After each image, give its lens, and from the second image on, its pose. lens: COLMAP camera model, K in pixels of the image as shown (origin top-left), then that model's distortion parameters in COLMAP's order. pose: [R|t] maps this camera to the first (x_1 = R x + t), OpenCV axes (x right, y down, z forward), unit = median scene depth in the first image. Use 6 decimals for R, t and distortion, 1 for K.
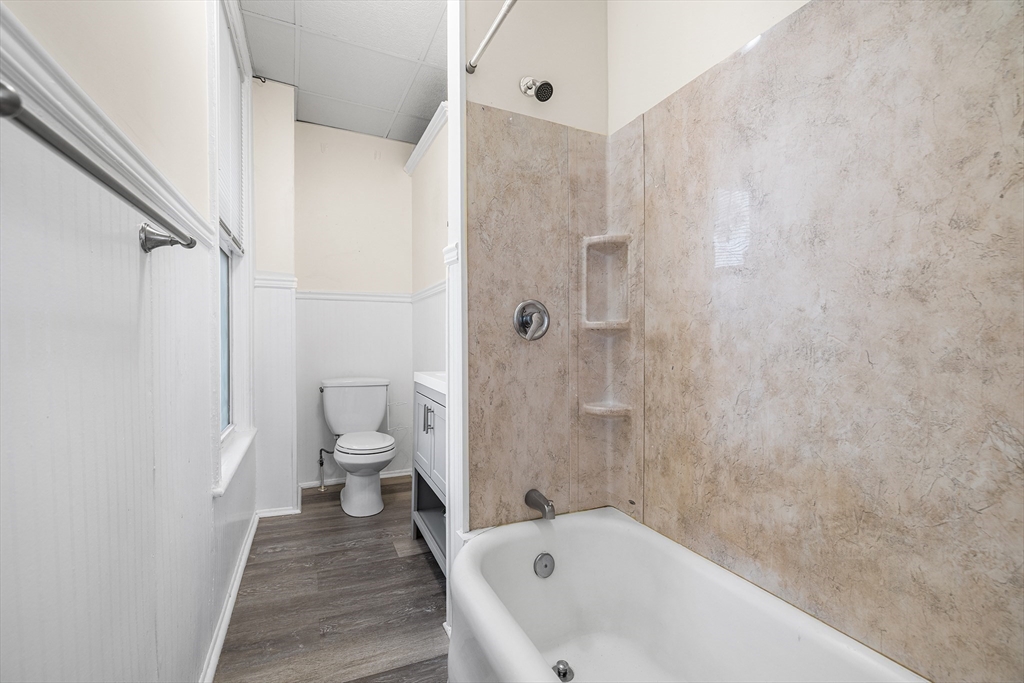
lens RADIAL K [[433.7, 0, 502.5], [0, 433.7, 339.8], [0, 0, 1]] dist [0.000877, -0.000457]
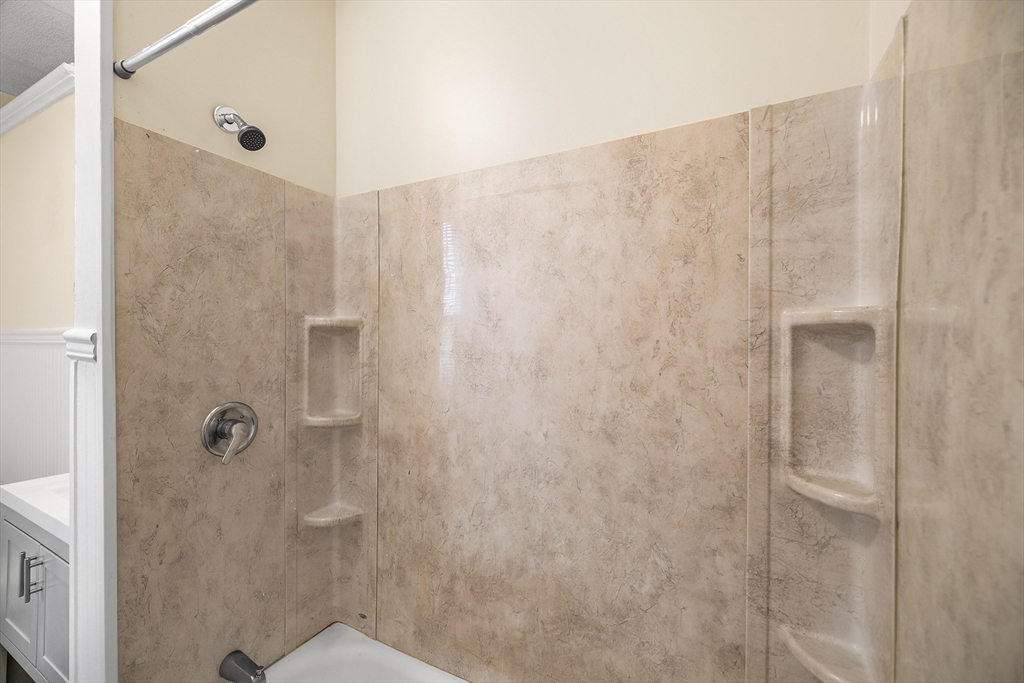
lens RADIAL K [[433.7, 0, 512.0], [0, 433.7, 341.7], [0, 0, 1]] dist [0.000877, -0.000457]
pose [[0.790192, 0.002572, 0.612853, -0.009614], [-0.004086, 0.999991, 0.001072, -0.214397], [-0.612845, -0.003351, 0.790196, 0.114868]]
